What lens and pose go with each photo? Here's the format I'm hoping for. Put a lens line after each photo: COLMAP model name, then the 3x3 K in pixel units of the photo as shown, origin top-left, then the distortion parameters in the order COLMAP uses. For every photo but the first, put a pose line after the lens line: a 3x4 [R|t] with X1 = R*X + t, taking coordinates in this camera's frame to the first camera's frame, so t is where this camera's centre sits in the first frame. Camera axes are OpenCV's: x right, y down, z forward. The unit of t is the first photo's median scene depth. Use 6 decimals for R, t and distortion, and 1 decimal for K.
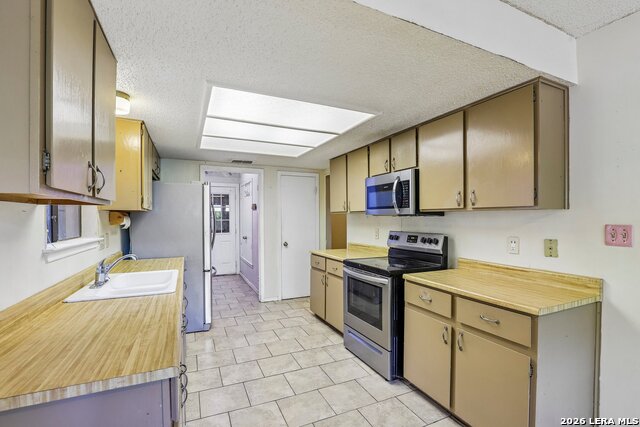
lens RADIAL K [[293.7, 0, 320.7], [0, 293.7, 215.6], [0, 0, 1]] dist [-0.029073, 0.003575]
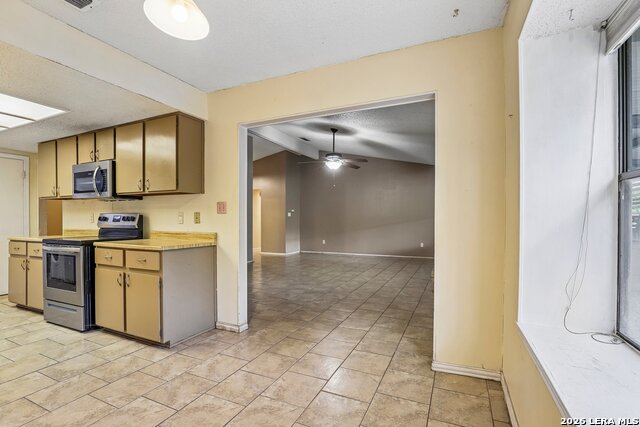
lens RADIAL K [[293.7, 0, 317.9], [0, 293.7, 215.3], [0, 0, 1]] dist [-0.029073, 0.003575]
pose [[0.753307, 0.003801, 0.657659, 0.172458], [-0.003426, 0.999992, -0.001855, 0.075158], [-0.657661, -0.000856, 0.753314, -0.521961]]
